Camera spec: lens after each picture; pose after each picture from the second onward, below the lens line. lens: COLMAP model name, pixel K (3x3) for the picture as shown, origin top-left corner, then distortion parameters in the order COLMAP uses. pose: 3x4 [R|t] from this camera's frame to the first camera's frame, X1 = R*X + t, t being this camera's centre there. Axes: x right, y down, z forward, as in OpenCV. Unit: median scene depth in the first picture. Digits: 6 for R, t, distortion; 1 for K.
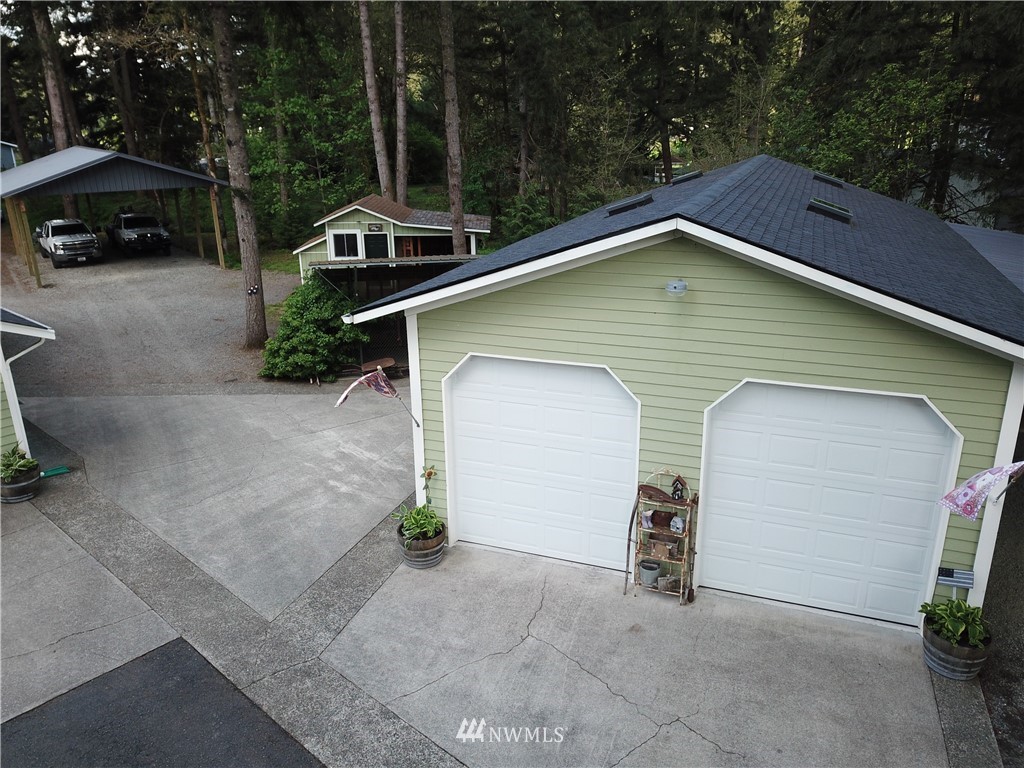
lens RADIAL K [[784.1, 0, 512.0], [0, 784.1, 384.0], [0, 0, 1]] dist [0.013075, -0.008192]
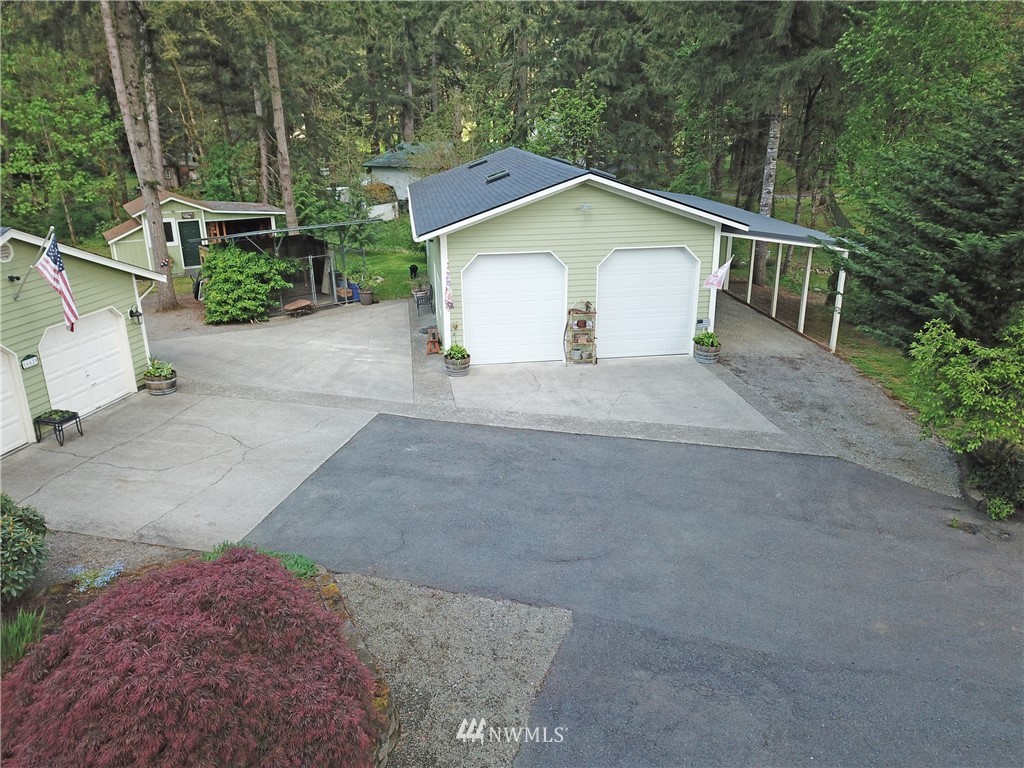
lens RADIAL K [[784.1, 0, 512.0], [0, 784.1, 384.0], [0, 0, 1]] dist [0.013075, -0.008192]
pose [[0.877566, -0.154460, 0.453894, -0.588582], [0.152569, 0.987440, 0.041045, 0.137263], [-0.454532, 0.033230, 0.890110, -0.470215]]
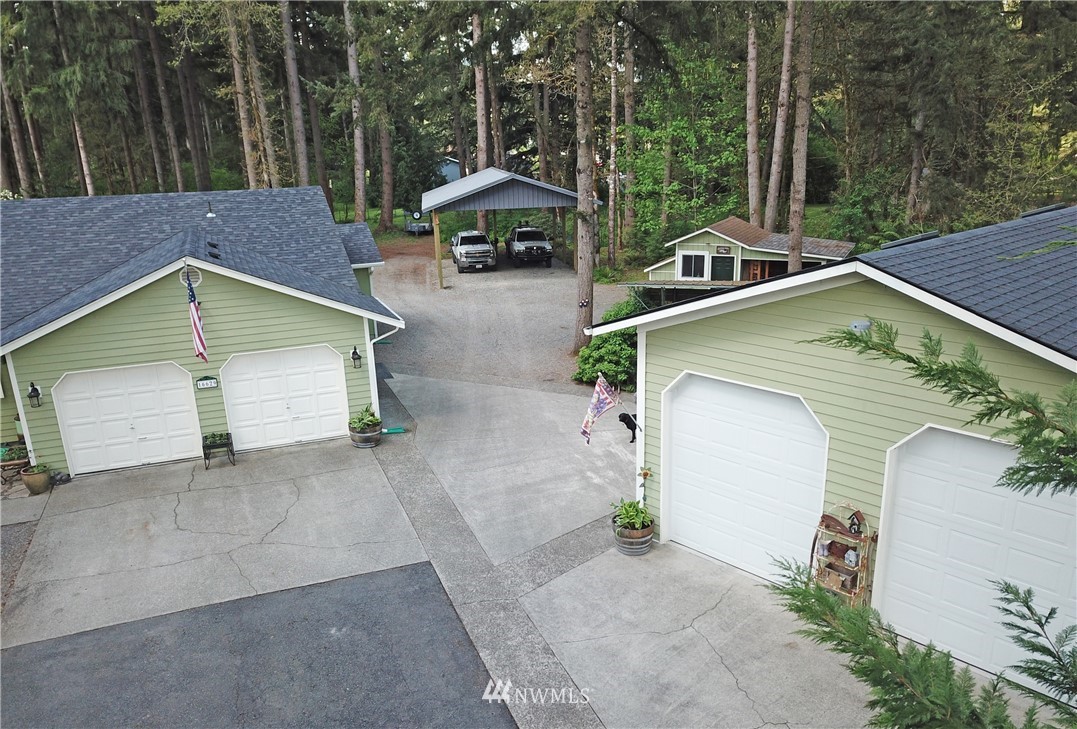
lens RADIAL K [[819.4, 0, 537.2], [0, 819.4, 406.0], [0, 0, 1]] dist [0.022345, -0.013569]
pose [[0.890880, 0.127981, -0.435837, 0.181888], [-0.129130, 0.991257, 0.027126, 0.004082], [0.435498, 0.032113, 0.899617, -0.095553]]
